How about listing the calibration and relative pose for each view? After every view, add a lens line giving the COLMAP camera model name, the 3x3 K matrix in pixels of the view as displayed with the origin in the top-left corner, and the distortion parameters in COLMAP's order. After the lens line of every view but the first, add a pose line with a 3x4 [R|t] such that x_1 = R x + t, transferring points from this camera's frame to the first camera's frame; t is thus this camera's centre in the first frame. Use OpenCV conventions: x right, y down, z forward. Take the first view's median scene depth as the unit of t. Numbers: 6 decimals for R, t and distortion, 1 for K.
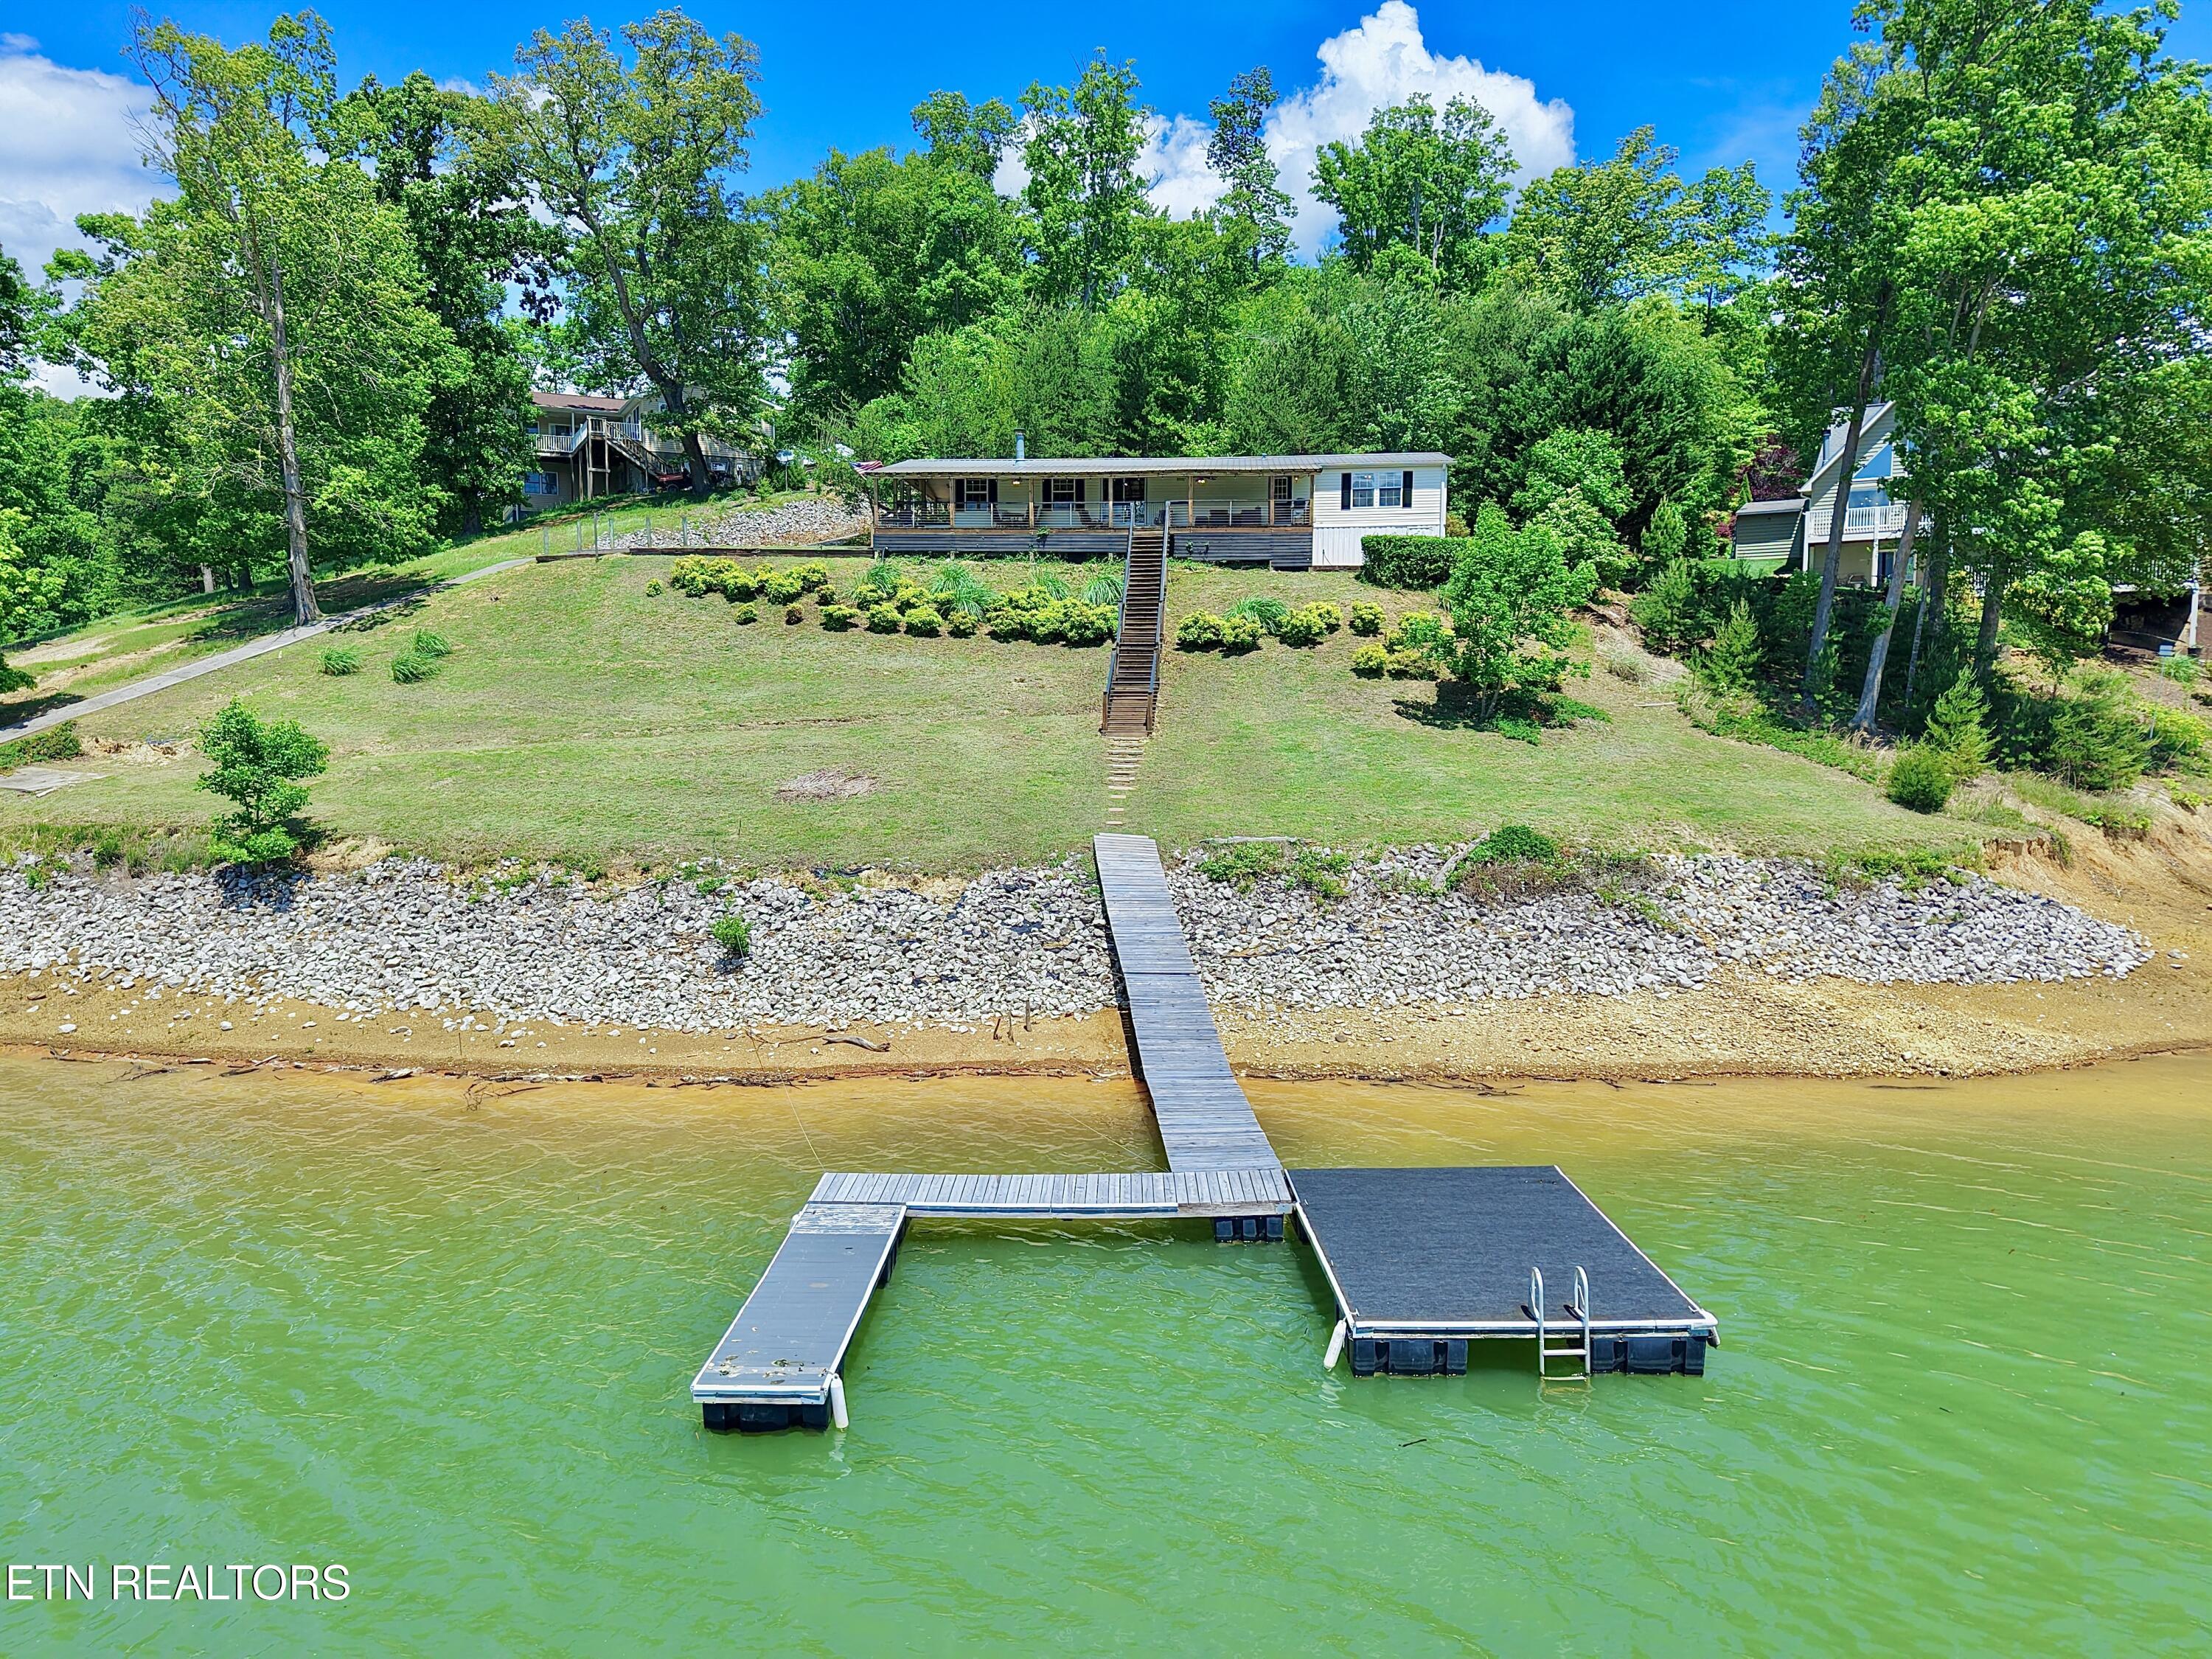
lens RADIAL K [[1484.2, 0, 1097.5], [0, 1484.2, 852.7], [0, 0, 1]] dist [0.032385, -0.035963]
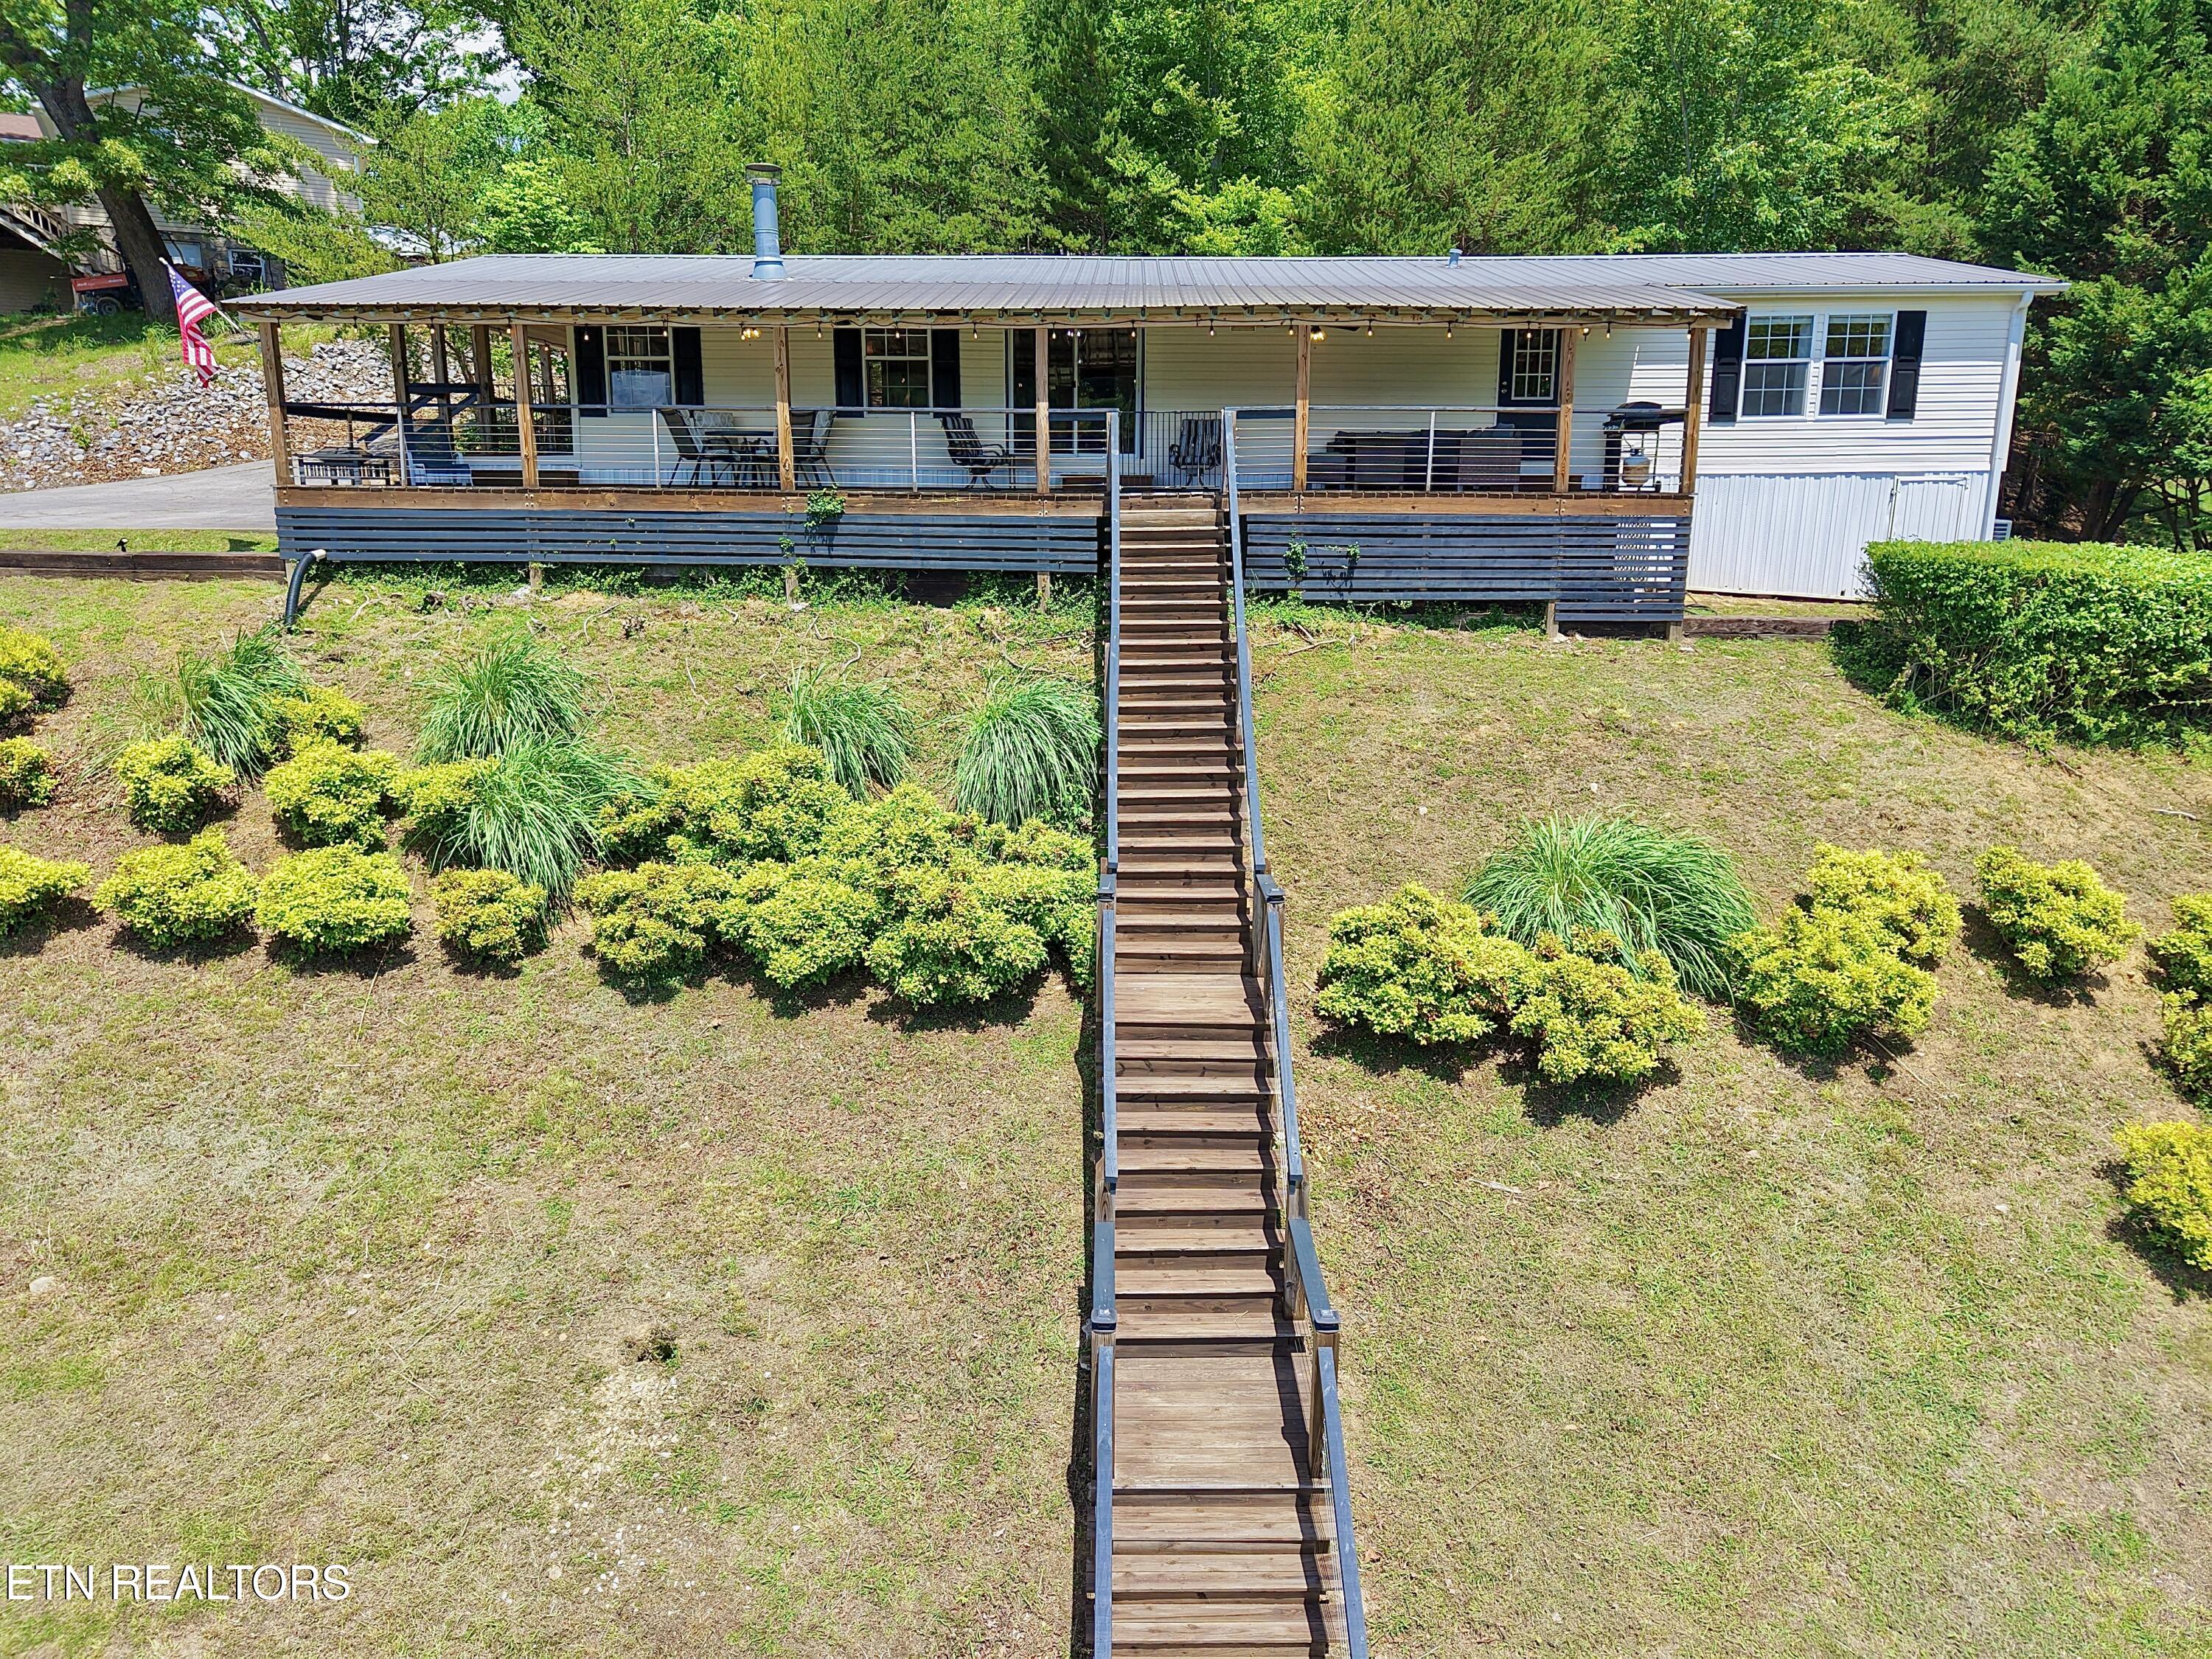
lens RADIAL K [[1484.2, 0, 1107.3], [0, 1484.2, 811.3], [0, 0, 1]] dist [0.032385, -0.035963]
pose [[0.997479, -0.012486, 0.069855, -0.000302], [0.005103, 0.994471, 0.104886, -0.187160], [-0.070778, -0.104265, 0.992028, 0.690459]]
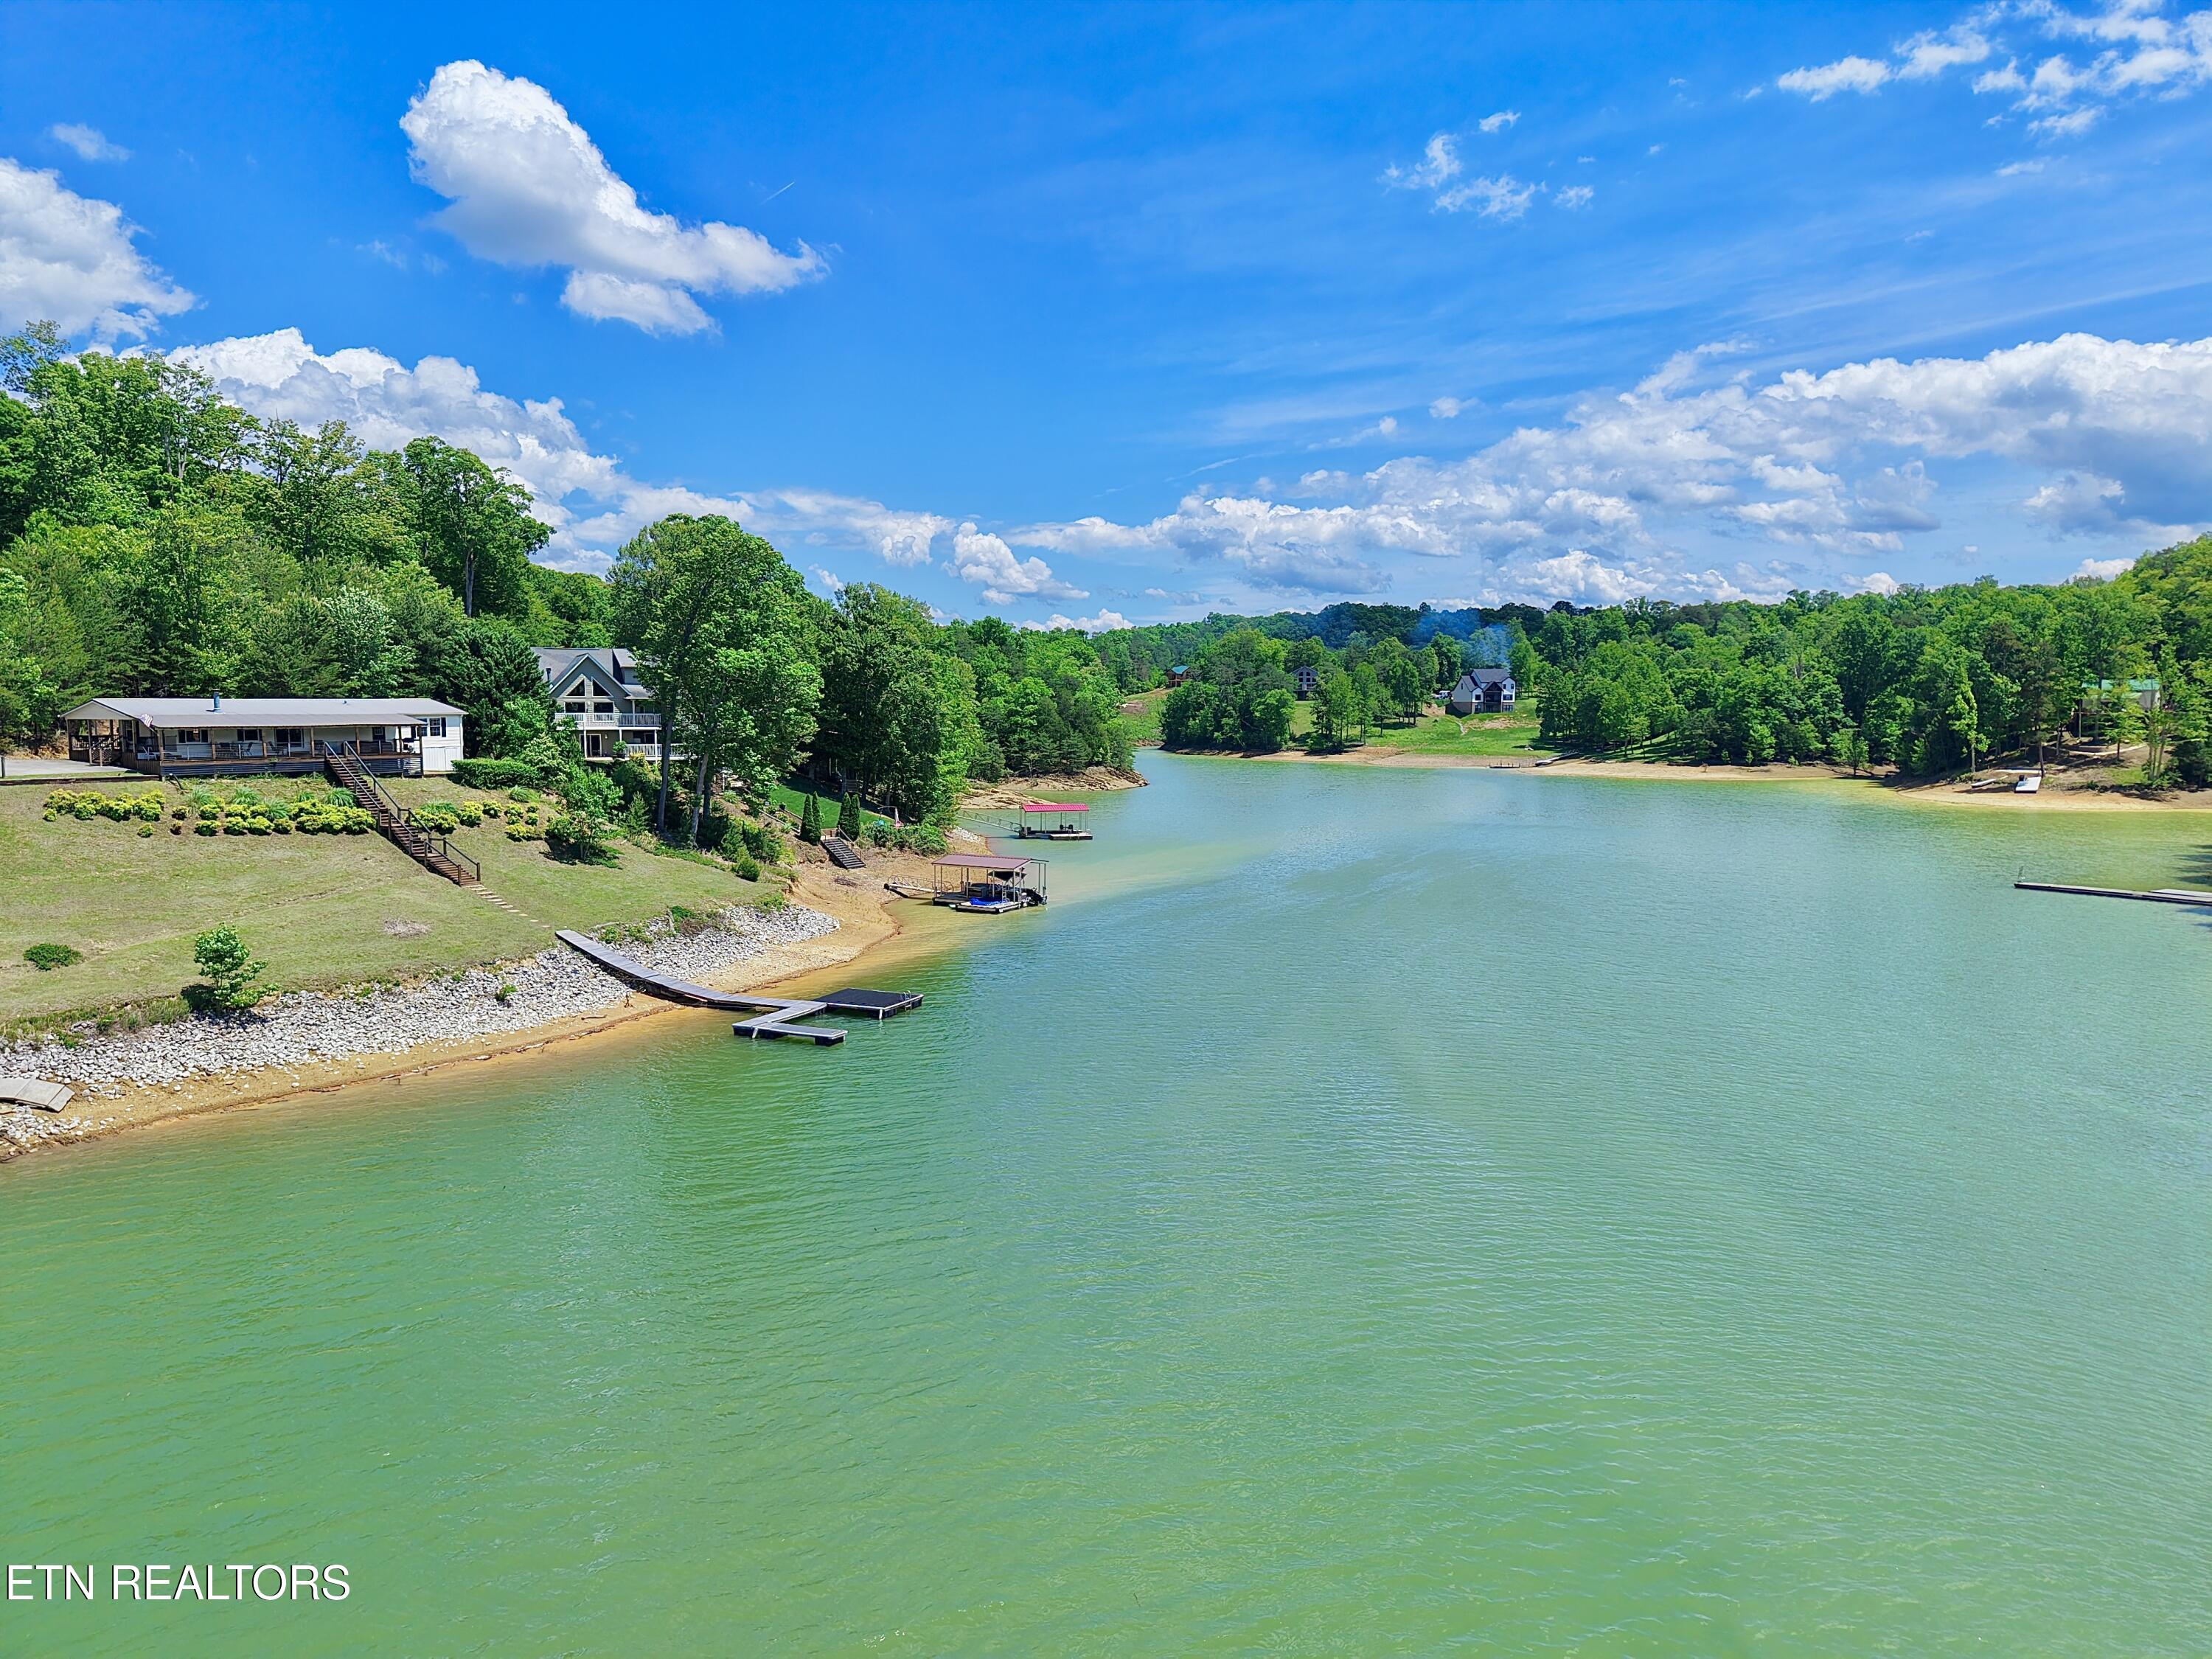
lens RADIAL K [[1484.2, 0, 1098.4], [0, 1484.2, 835.3], [0, 0, 1]] dist [0.032385, -0.035963]
pose [[0.451164, -0.084697, 0.888413, -1.118891], [0.094911, 0.994394, 0.046602, -0.126465], [-0.887380, 0.063295, 0.456674, -0.569566]]
